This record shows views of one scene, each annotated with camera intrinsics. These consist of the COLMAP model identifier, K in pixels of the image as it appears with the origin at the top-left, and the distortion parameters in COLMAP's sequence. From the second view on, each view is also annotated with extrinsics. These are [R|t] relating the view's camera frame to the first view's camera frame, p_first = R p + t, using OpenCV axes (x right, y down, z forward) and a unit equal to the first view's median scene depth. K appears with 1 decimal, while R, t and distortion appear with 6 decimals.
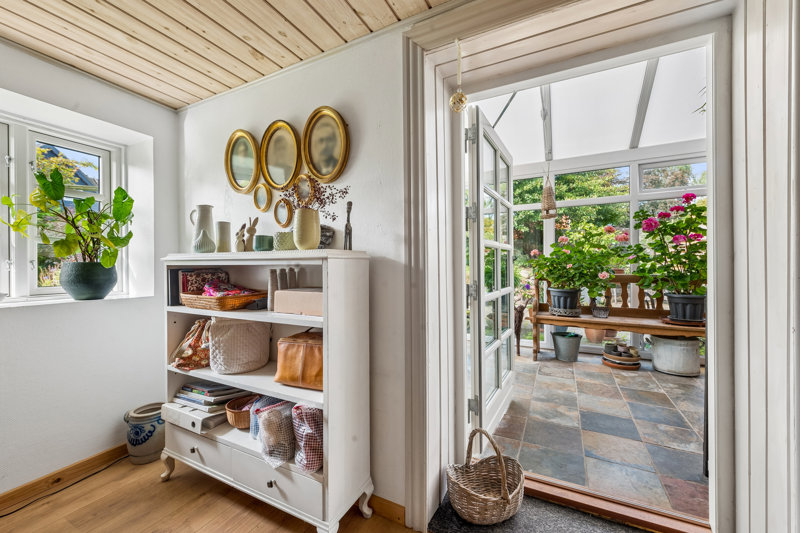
lens RADIAL K [[322.9, 0, 404.1], [0, 322.9, 256.4], [0, 0, 1]] dist [0.001605, 0.000259]
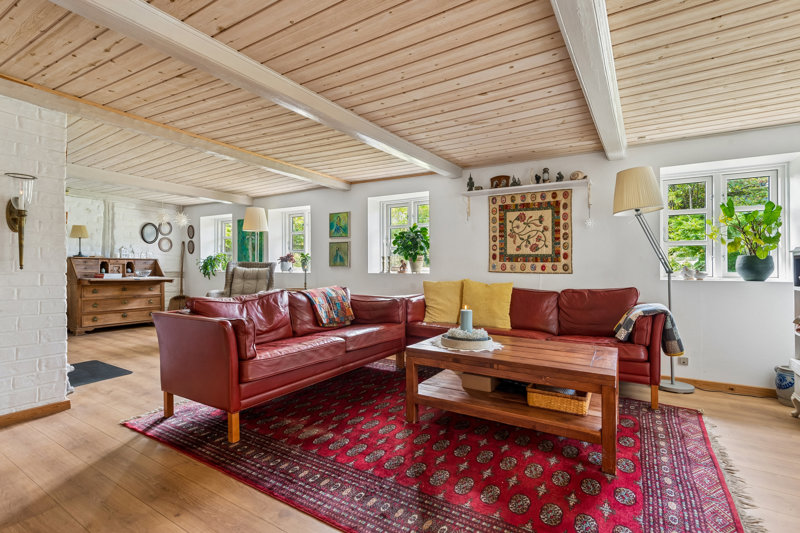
lens RADIAL K [[375.9, 0, 396.1], [0, 375.9, 269.2], [0, 0, 1]] dist [0.002119, -0.000228]
pose [[-0.114224, 0.018176, -0.993289, 0.919862], [0.011287, 0.999792, 0.016997, 0.033315], [0.993391, -0.009269, -0.114405, -0.422585]]
